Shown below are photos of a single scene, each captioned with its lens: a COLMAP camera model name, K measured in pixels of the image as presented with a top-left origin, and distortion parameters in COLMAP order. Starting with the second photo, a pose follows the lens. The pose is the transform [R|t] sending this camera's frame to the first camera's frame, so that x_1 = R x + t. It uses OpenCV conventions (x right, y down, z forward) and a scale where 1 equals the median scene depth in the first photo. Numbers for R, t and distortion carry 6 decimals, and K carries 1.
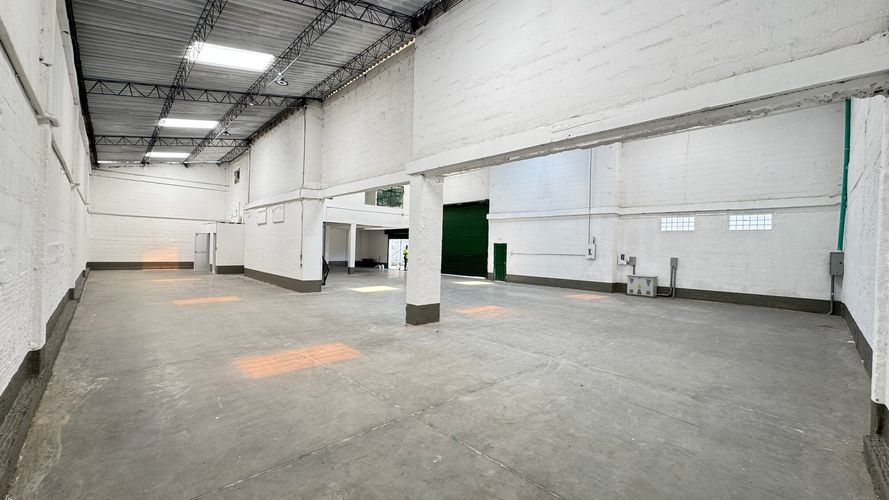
lens RADIAL K [[352.8, 0, 444.7], [0, 352.8, 251.1], [0, 0, 1]] dist [-0.004467, 0.000262]
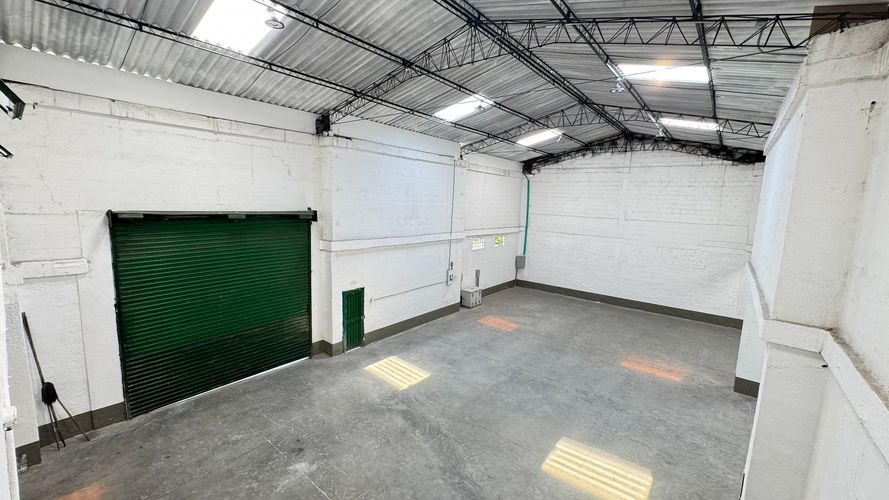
lens RADIAL K [[355.6, 0, 444.5], [0, 355.6, 250.0], [0, 0, 1]] dist [-0.002885, 0.000112]
pose [[-0.129065, -0.168090, 0.977286, -0.446340], [-0.031875, 0.985723, 0.165332, -0.194756], [-0.991124, -0.009813, -0.132580, 0.942405]]
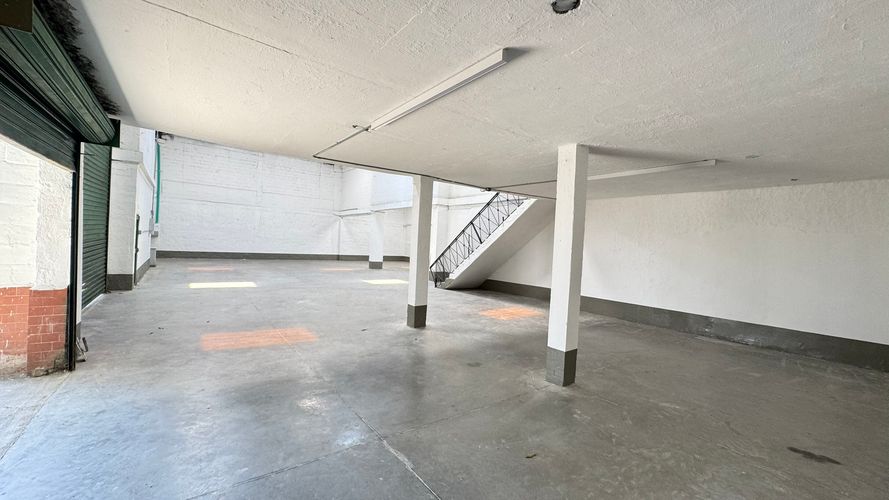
lens RADIAL K [[355.6, 0, 444.5], [0, 355.6, 250.0], [0, 0, 1]] dist [-0.002885, 0.000112]
pose [[-0.989187, -0.084499, 0.119873, -0.364698], [-0.081761, 0.996270, 0.027581, -0.020346], [-0.121757, 0.017482, -0.992406, 1.490660]]
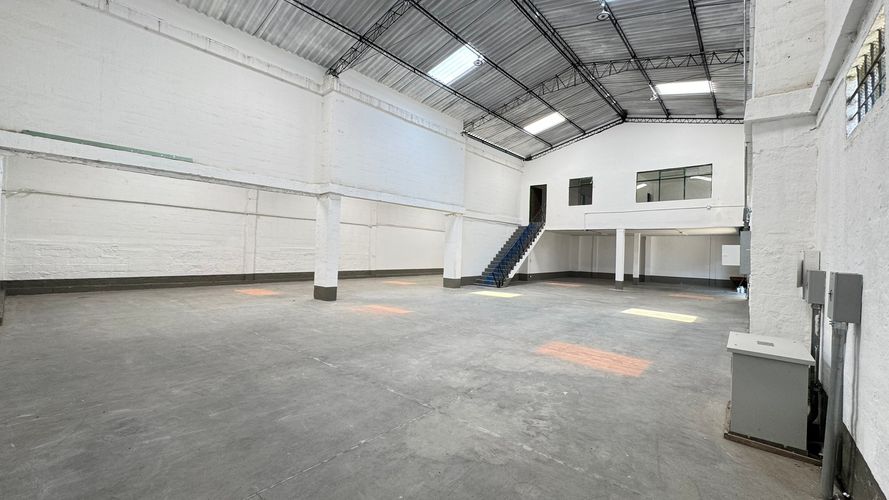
lens RADIAL K [[352.8, 0, 444.7], [0, 352.8, 251.1], [0, 0, 1]] dist [-0.004467, 0.000262]
pose [[0.097918, -0.026782, -0.994834, 0.585957], [-0.032416, 0.999022, -0.030085, 0.015486], [0.994666, 0.035194, 0.096954, 0.564415]]
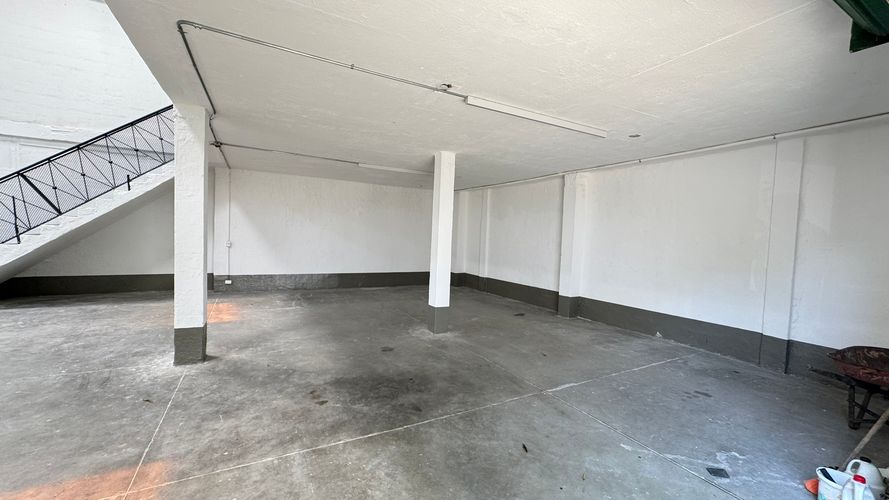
lens RADIAL K [[355.6, 0, 444.5], [0, 355.6, 250.0], [0, 0, 1]] dist [-0.002885, 0.000112]
pose [[-0.265577, 0.000427, -0.964089, -0.117326], [-0.050703, 0.998610, 0.014410, -0.008985], [0.962755, 0.052710, -0.265187, 1.332278]]
